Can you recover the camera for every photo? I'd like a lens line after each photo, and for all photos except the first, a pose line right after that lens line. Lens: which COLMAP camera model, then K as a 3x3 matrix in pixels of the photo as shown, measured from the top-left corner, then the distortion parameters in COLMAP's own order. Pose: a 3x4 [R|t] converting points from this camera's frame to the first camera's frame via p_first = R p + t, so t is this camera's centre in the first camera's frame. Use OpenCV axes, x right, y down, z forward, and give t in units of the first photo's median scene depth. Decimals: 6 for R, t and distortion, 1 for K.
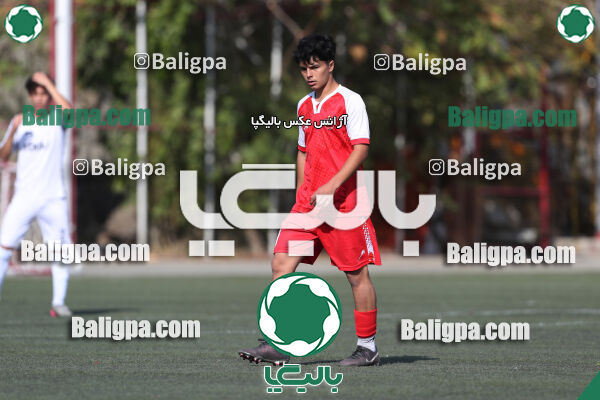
lens RADIAL K [[3159.0, 0, 300.8], [0, 3159.0, 203.5], [0, 0, 1]] dist [0.812477, 0.000000]
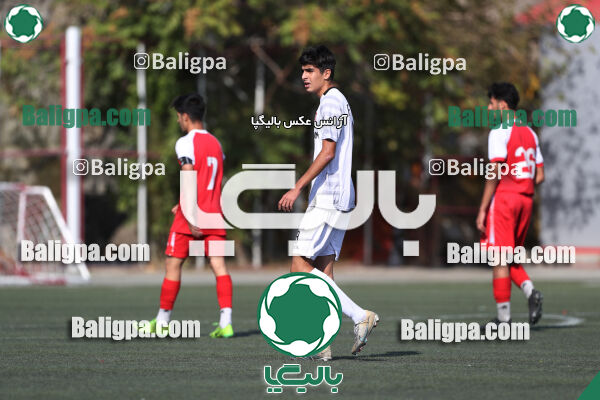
lens RADIAL K [[3159.0, 0, 299.1], [0, 3159.0, 196.2], [0, 0, 1]] dist [0.812477, 0.000000]
pose [[0.999999, -0.001363, -0.000589, 0.007206], [0.001361, 0.999997, -0.002038, -0.006800], [0.000592, 0.002037, 0.999998, -0.141670]]
